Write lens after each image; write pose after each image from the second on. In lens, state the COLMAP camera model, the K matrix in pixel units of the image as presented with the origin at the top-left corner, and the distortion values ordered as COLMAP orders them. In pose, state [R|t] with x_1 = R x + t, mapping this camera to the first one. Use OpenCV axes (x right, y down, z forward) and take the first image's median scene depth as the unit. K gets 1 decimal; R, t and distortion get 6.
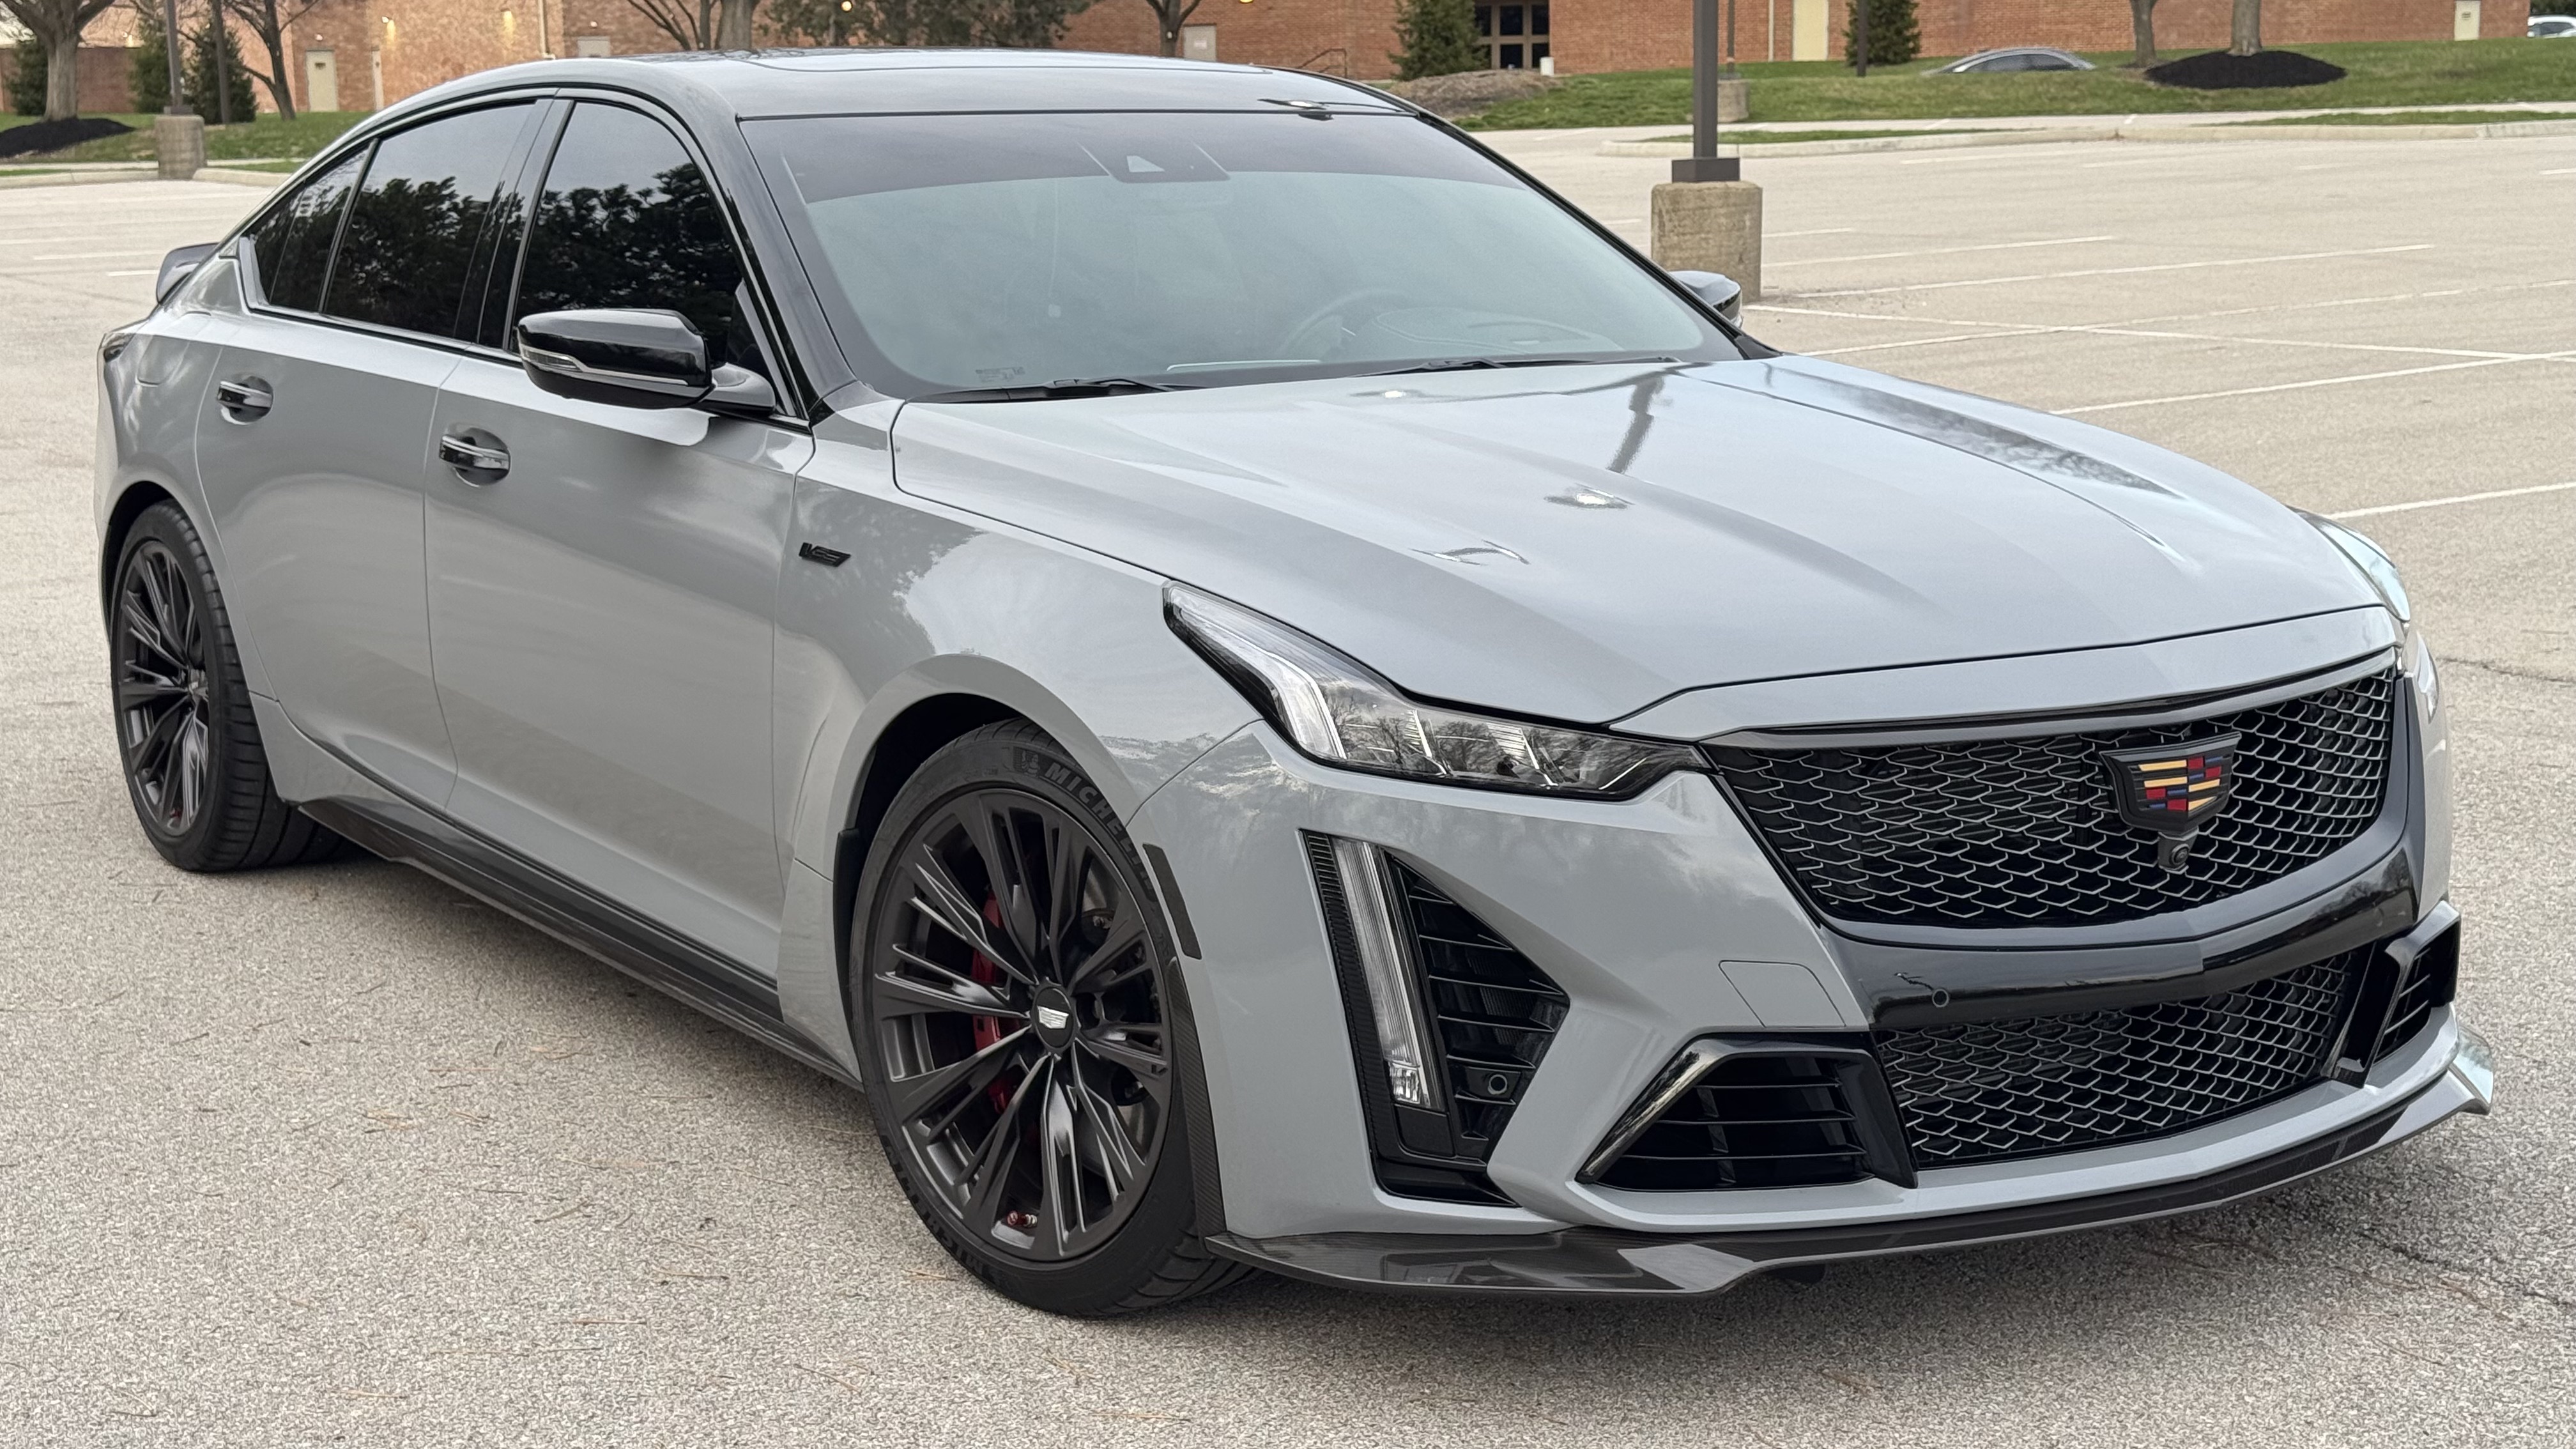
lens RADIAL K [[3573.7, 0, 1288.0], [0, 3573.7, 724.5], [0, 0, 1]] dist [0.196357, -0.431215]
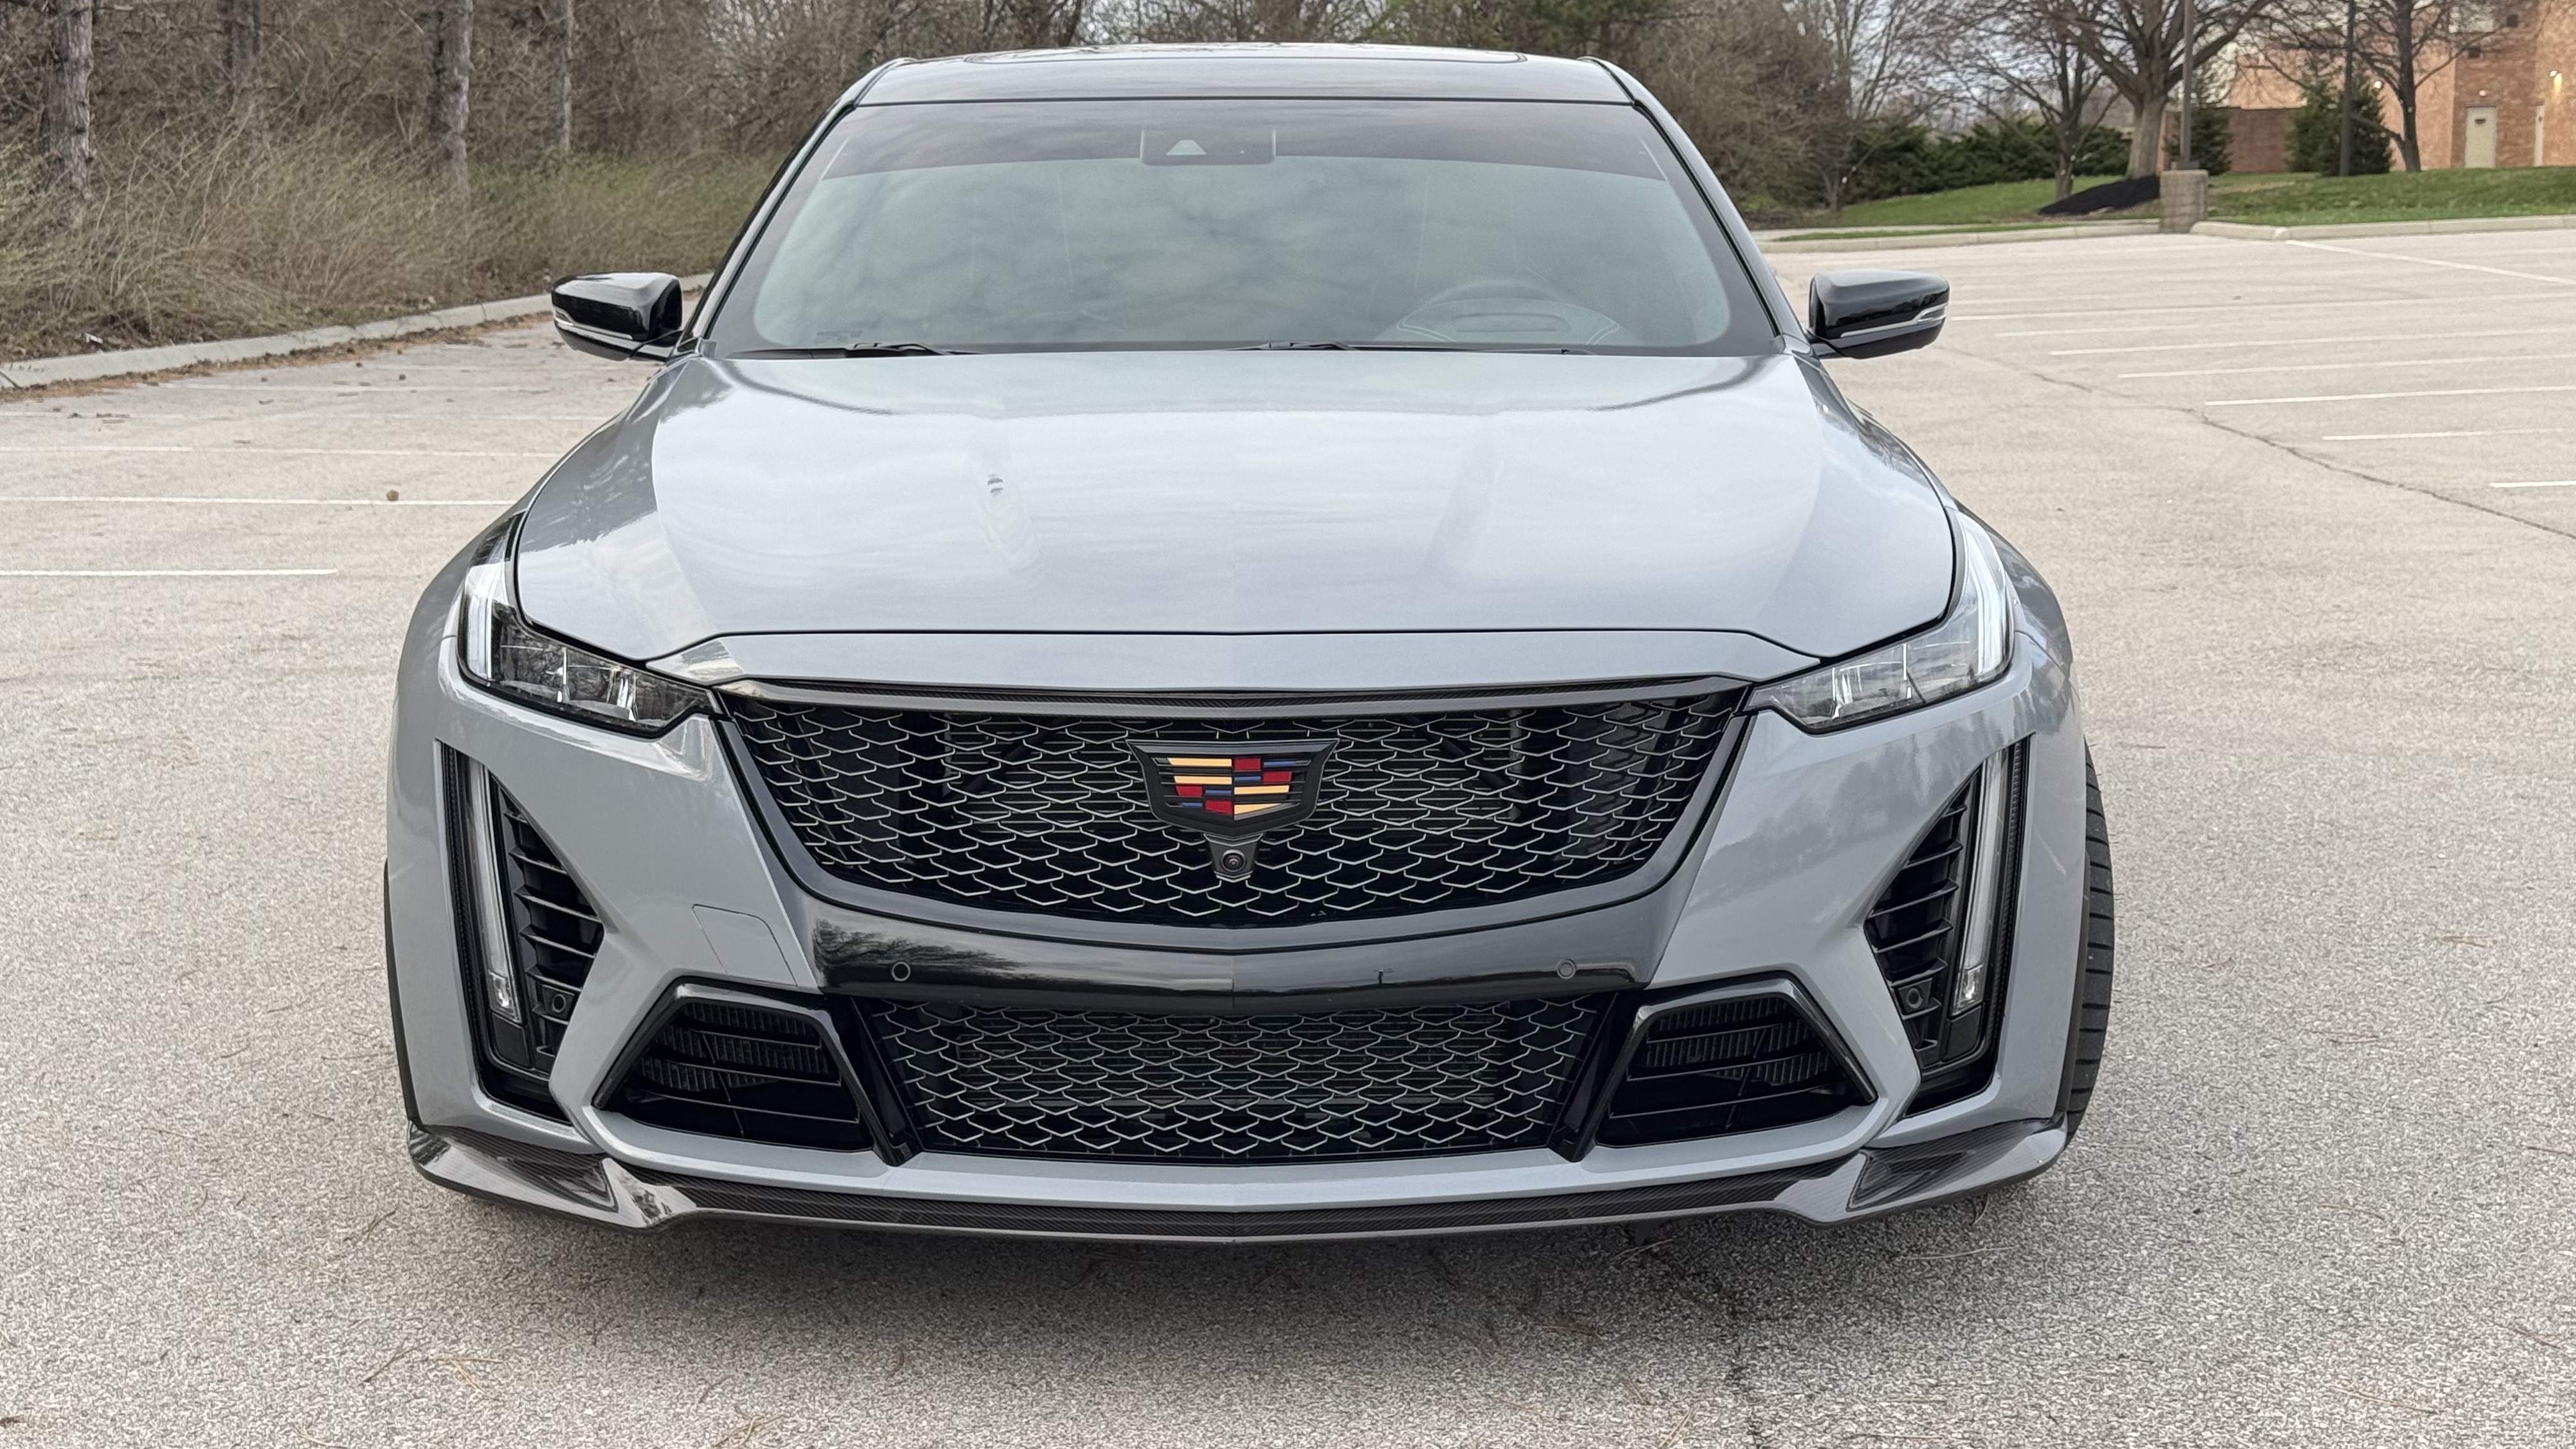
lens RADIAL K [[3573.7, 0, 1288.0], [0, 3573.7, 724.5], [0, 0, 1]] dist [0.196357, -0.431215]
pose [[0.823919, 0.086777, -0.560024, 0.740713], [-0.096203, 0.995281, 0.012685, -0.011705], [0.558482, 0.043424, 0.828379, 0.231911]]
